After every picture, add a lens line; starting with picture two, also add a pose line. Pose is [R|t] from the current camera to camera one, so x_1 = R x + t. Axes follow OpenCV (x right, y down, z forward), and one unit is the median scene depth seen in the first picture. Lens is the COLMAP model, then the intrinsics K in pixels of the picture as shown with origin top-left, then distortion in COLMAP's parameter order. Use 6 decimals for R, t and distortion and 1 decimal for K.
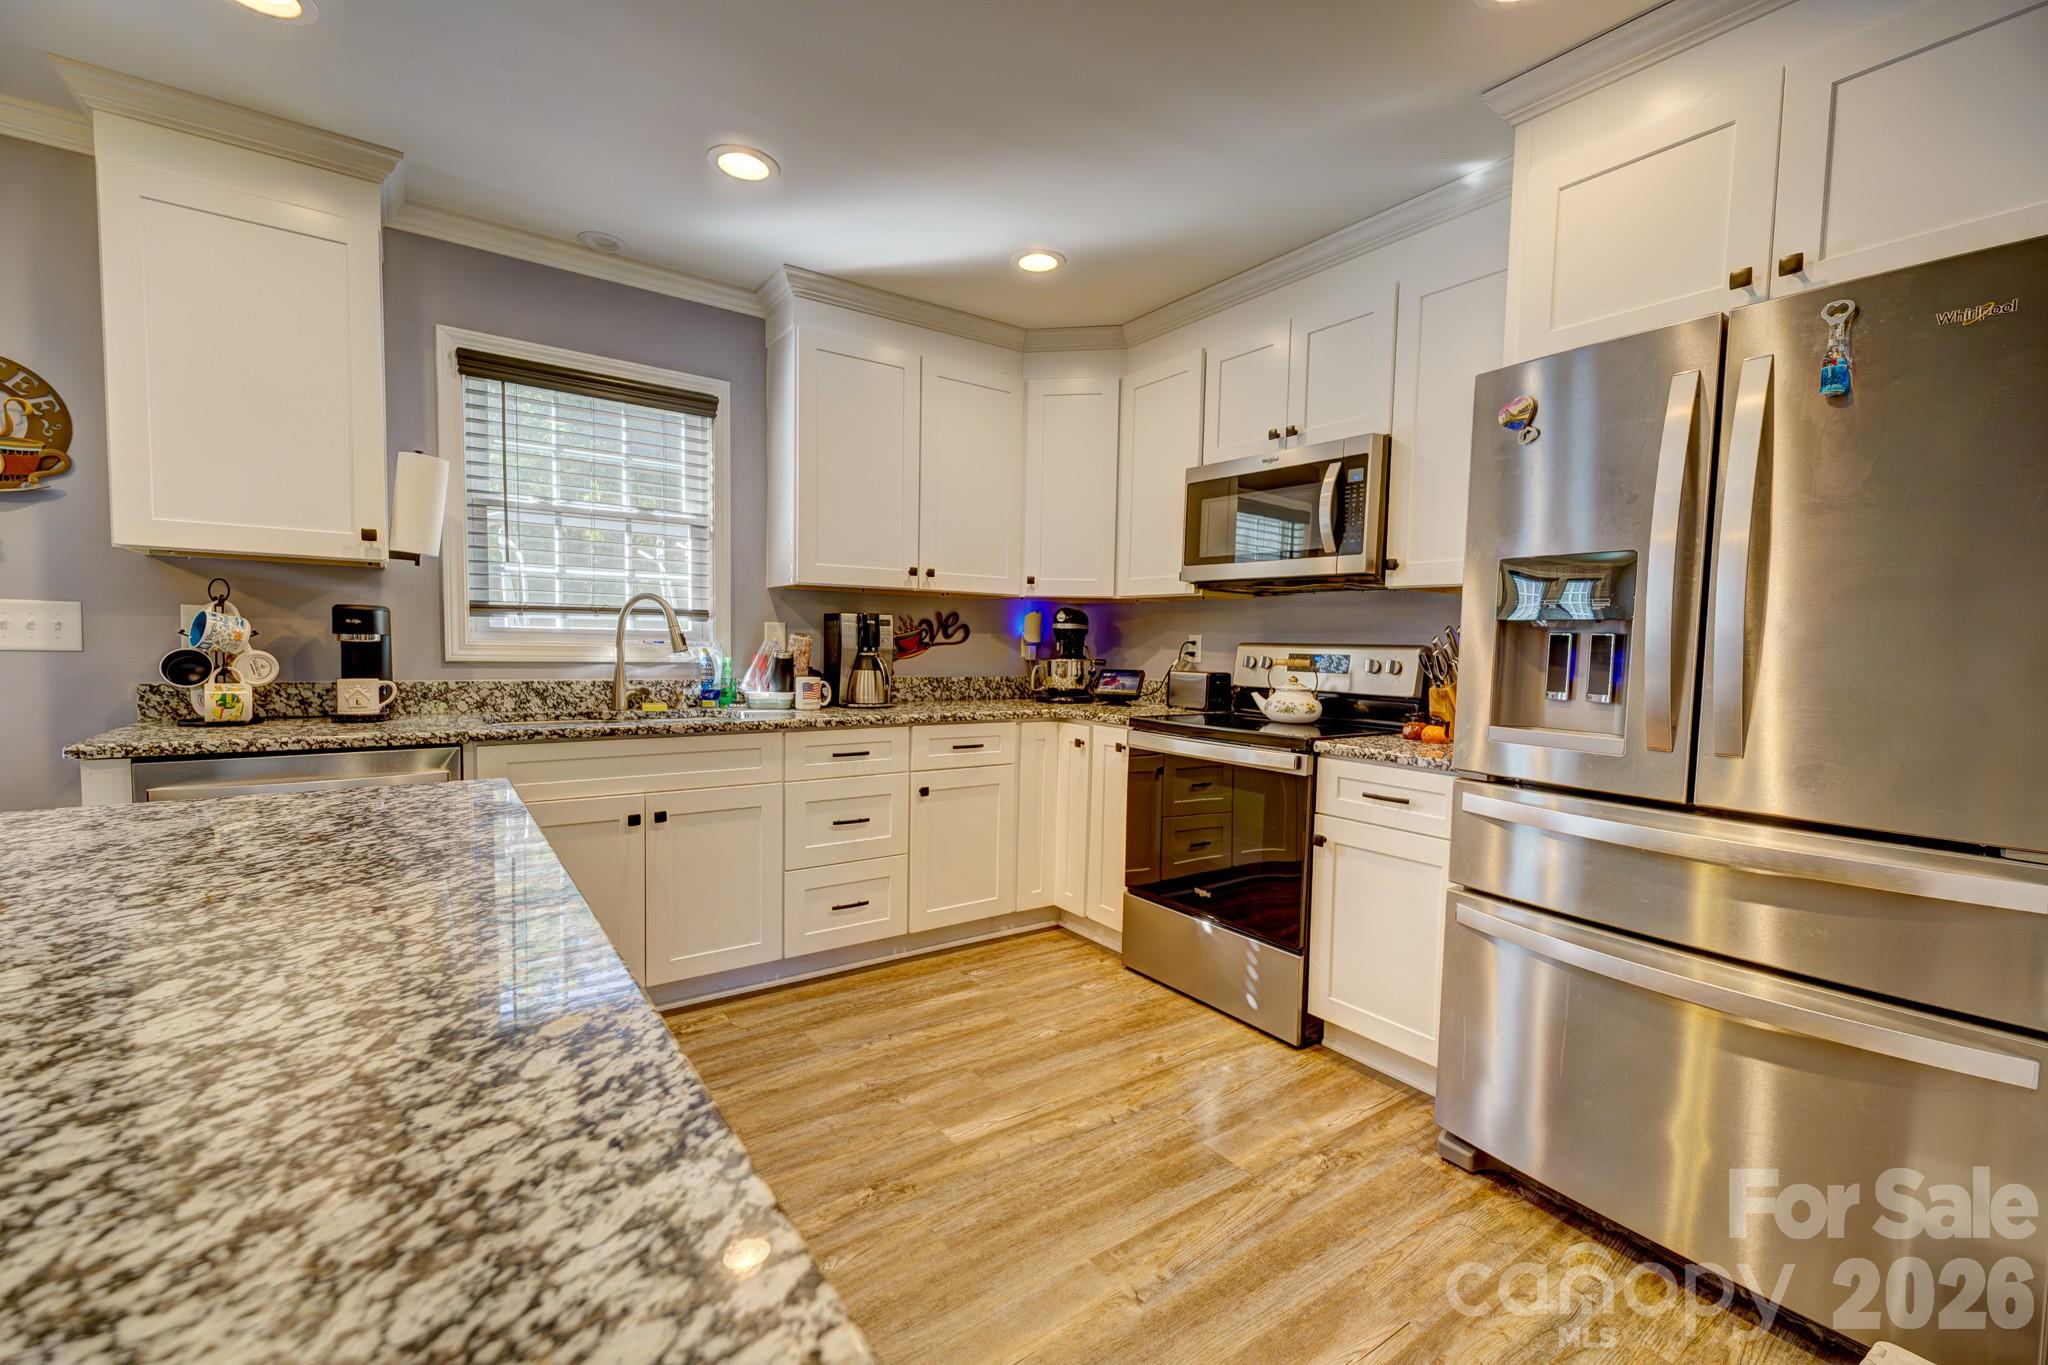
lens RADIAL K [[854.2, 0, 1030.5], [0, 854.2, 687.6], [0, 0, 1]] dist [0.000126, -0.000095]
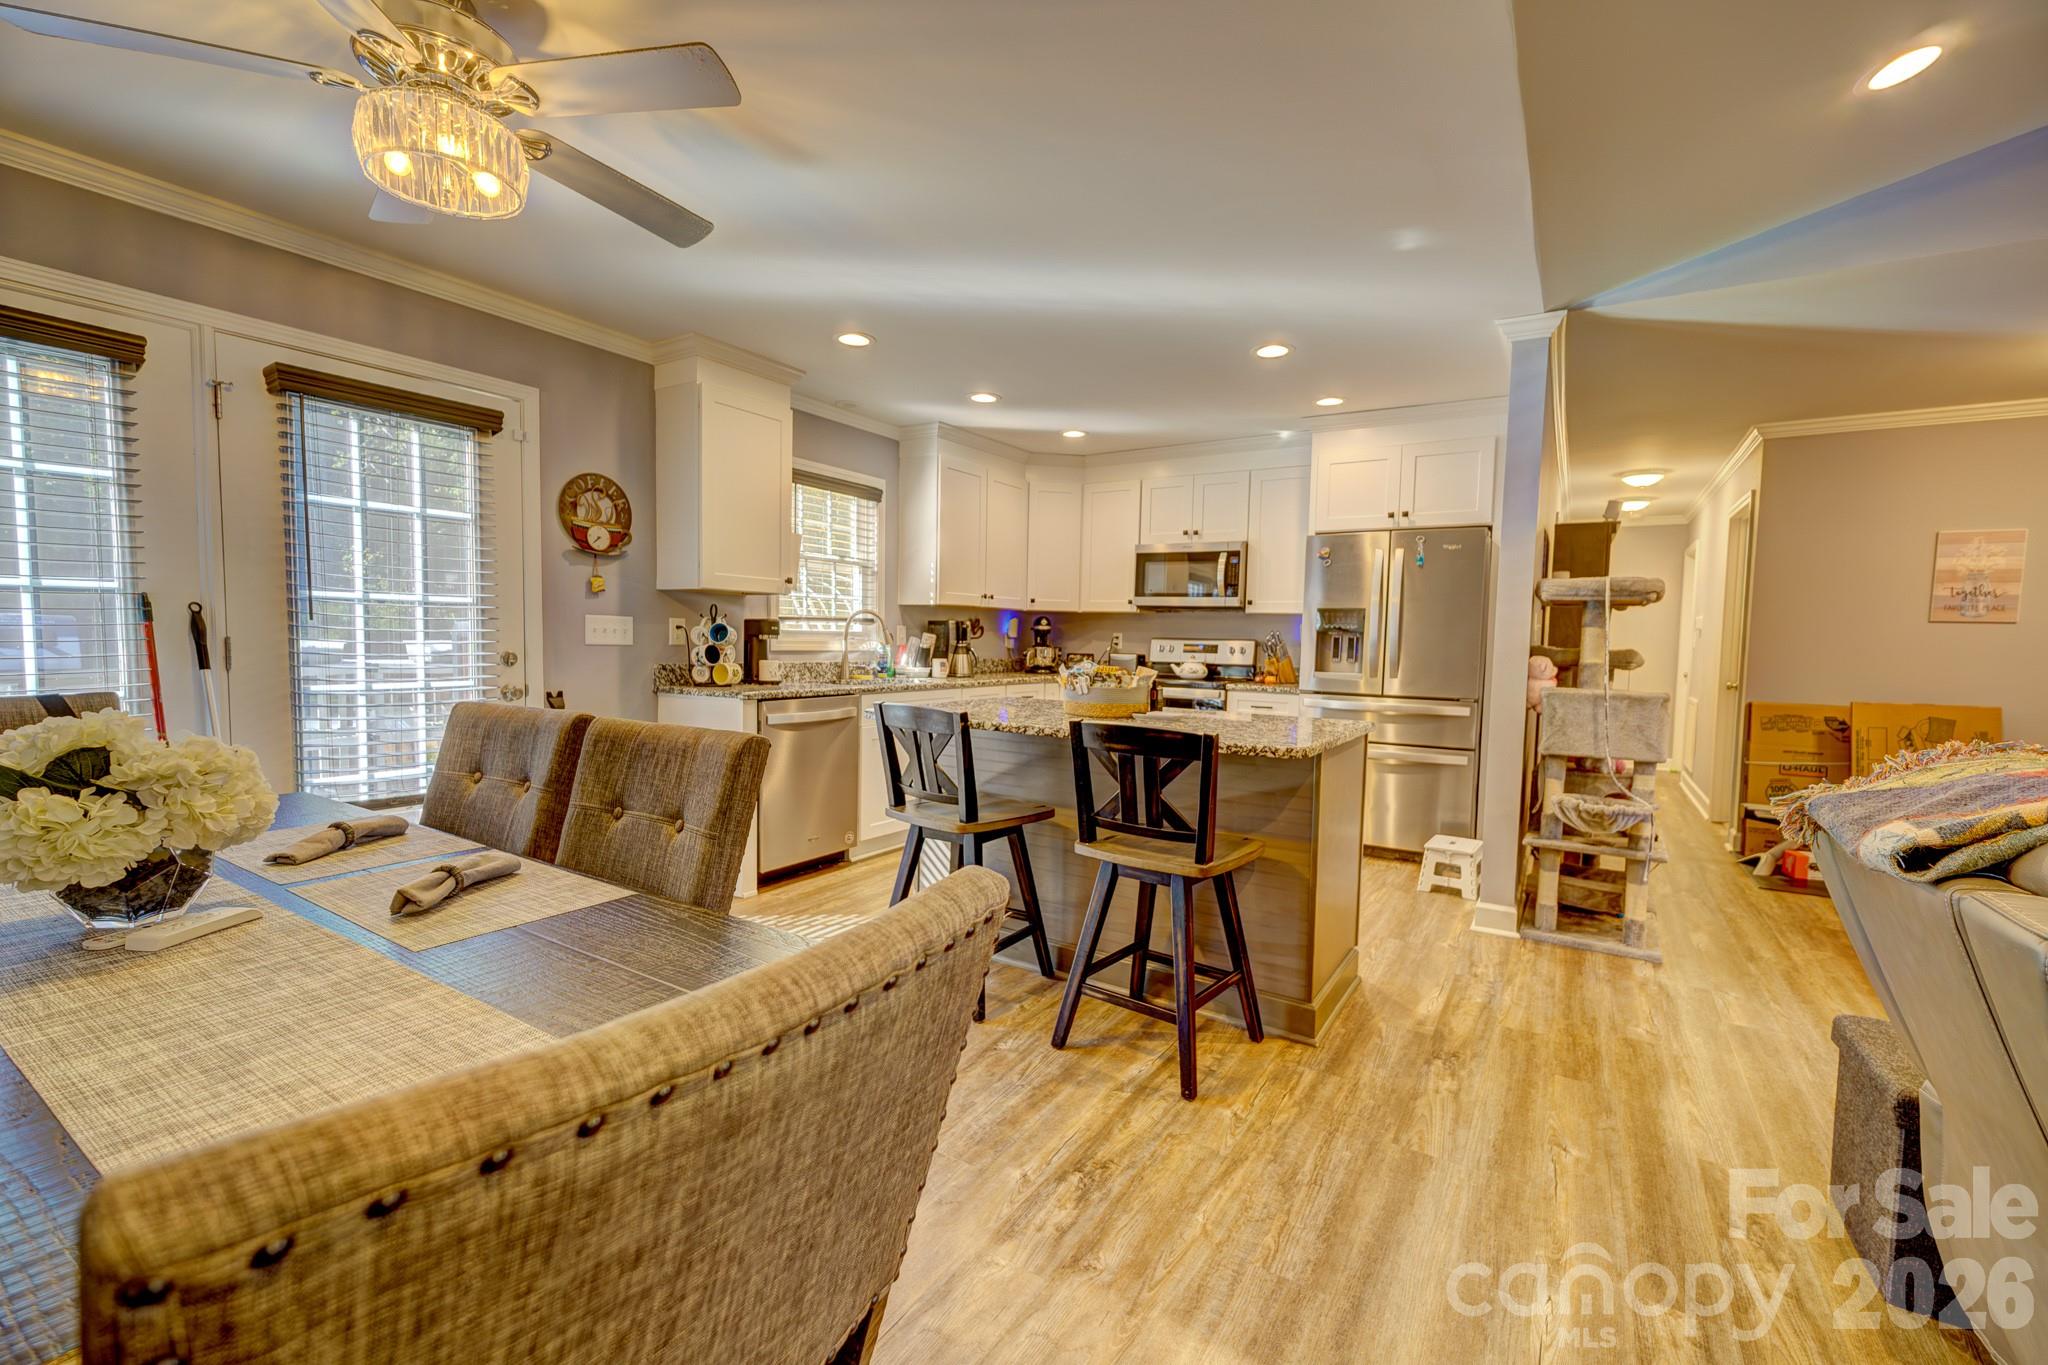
lens RADIAL K [[863.7, 0, 1024.0], [0, 863.7, 682.5], [0, 0, 1]] dist [0.013801, -0.000105]
pose [[0.930569, -0.019648, 0.365589, -0.756662], [0.017285, 0.999803, 0.009736, 0.022205], [-0.365708, -0.002741, 0.930726, -0.684725]]
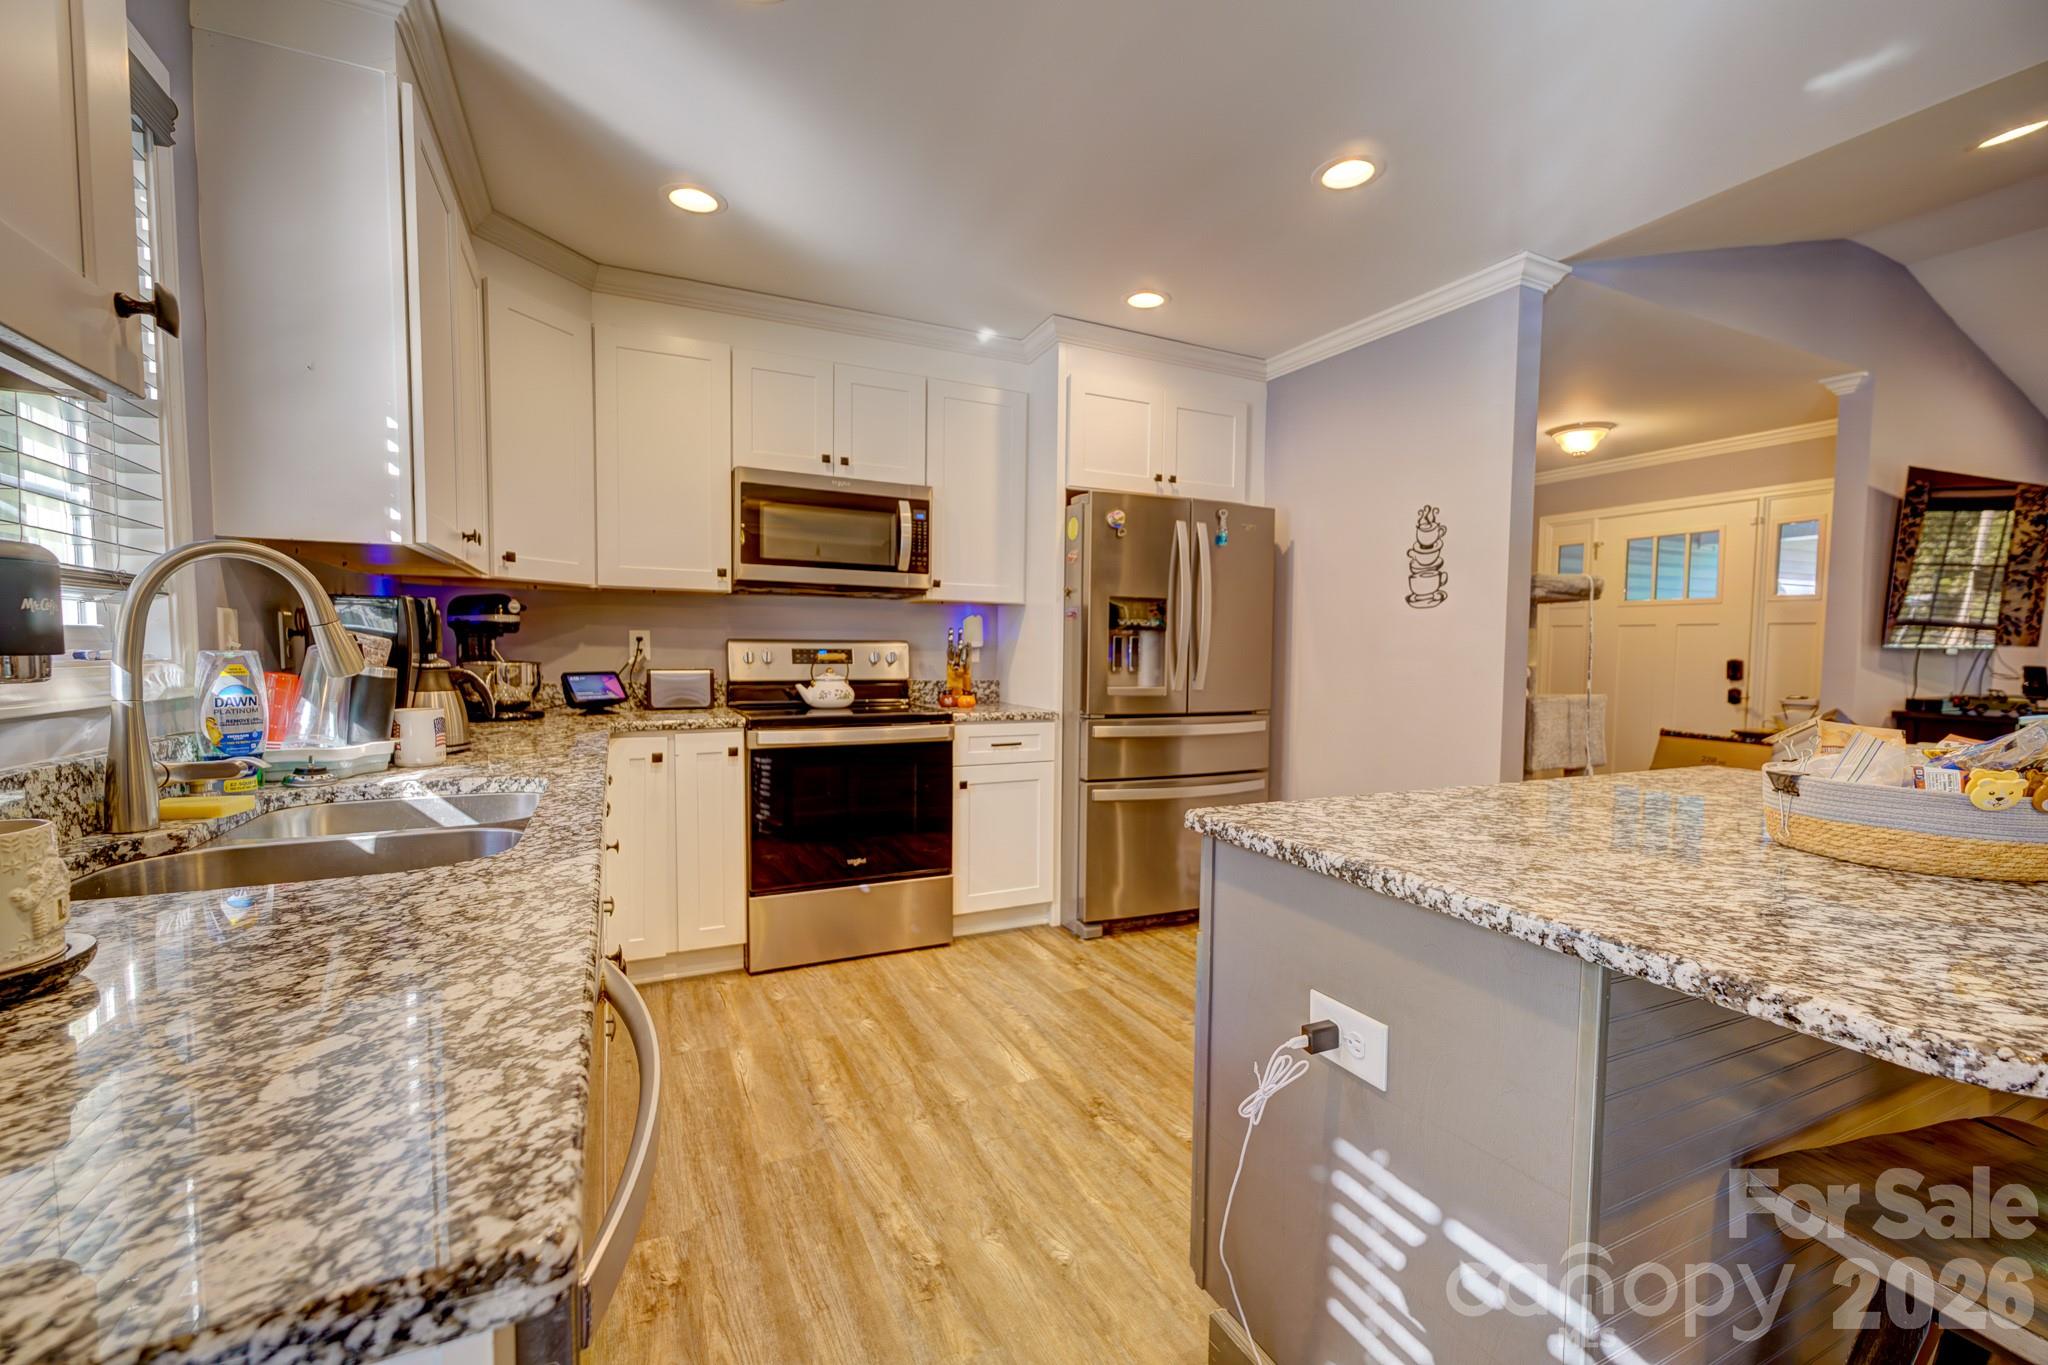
lens RADIAL K [[854.2, 0, 1030.5], [0, 854.2, 687.6], [0, 0, 1]] dist [0.000126, -0.000095]
pose [[0.167010, -0.065559, 0.983773, -0.775964], [0.046657, 0.997195, 0.058532, -0.041558], [-0.984851, 0.036125, 0.169601, 0.515088]]
